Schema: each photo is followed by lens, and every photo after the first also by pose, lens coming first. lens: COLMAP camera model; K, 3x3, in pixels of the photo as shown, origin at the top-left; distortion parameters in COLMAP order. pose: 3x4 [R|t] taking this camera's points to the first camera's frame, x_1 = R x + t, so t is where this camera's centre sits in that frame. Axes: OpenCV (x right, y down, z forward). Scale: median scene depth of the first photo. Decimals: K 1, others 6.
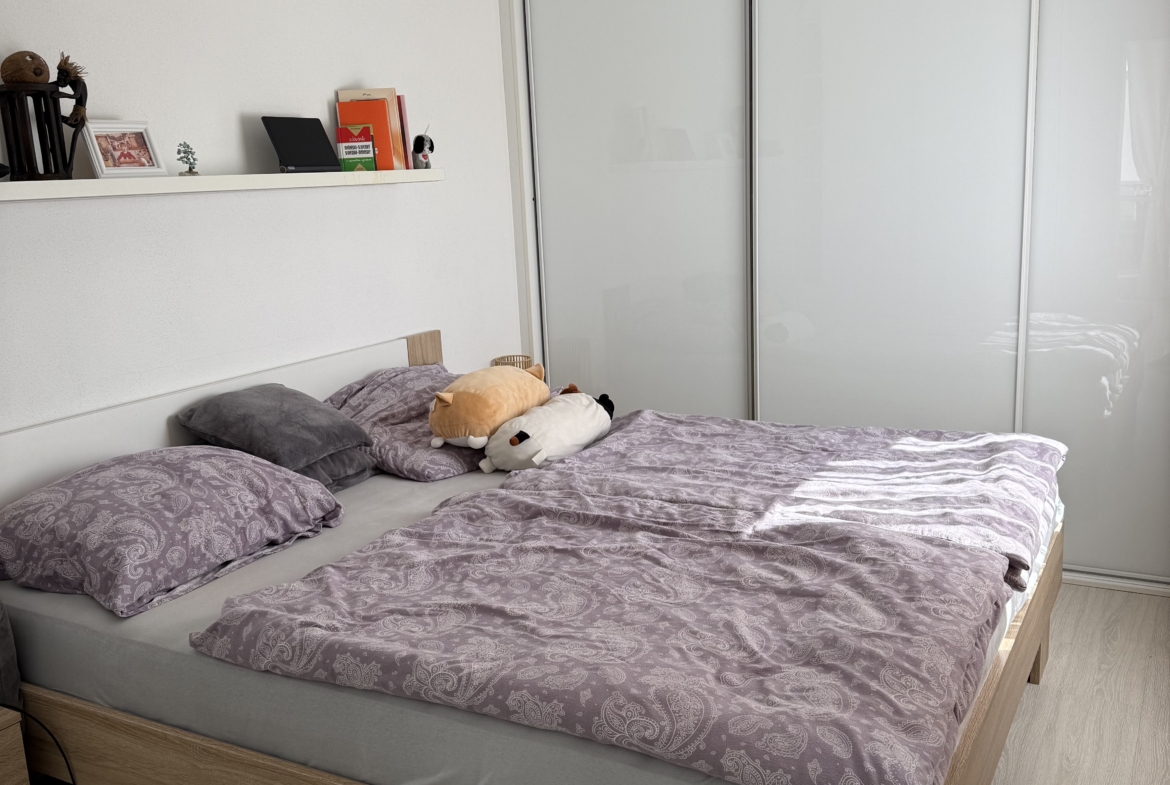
lens RADIAL K [[1096.8, 0, 585.0], [0, 1096.8, 392.5], [0, 0, 1]] dist [0.165296, -0.311135]
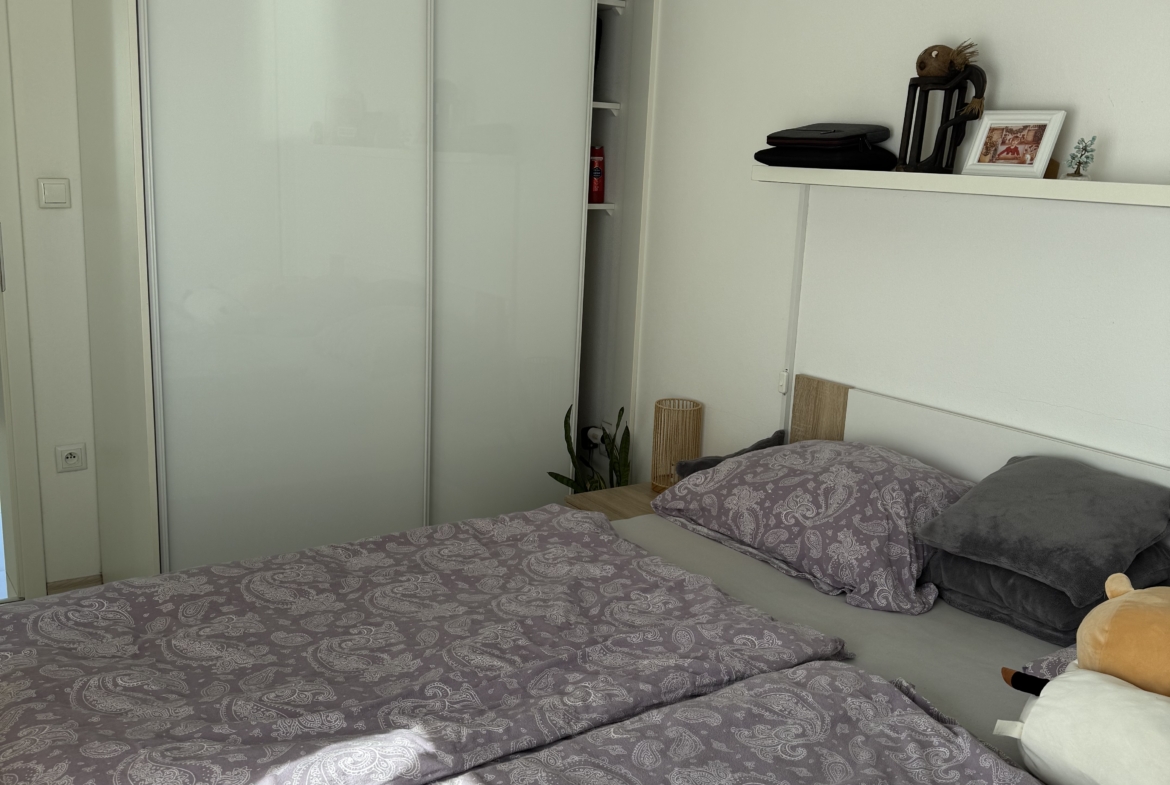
lens RADIAL K [[1096.8, 0, 585.0], [0, 1096.8, 392.5], [0, 0, 1]] dist [0.165296, -0.311135]
pose [[-0.436186, 0.218281, -0.872981, 0.558582], [-0.205415, 0.920365, 0.332765, -0.263178], [0.876097, 0.324471, -0.356612, 1.091419]]
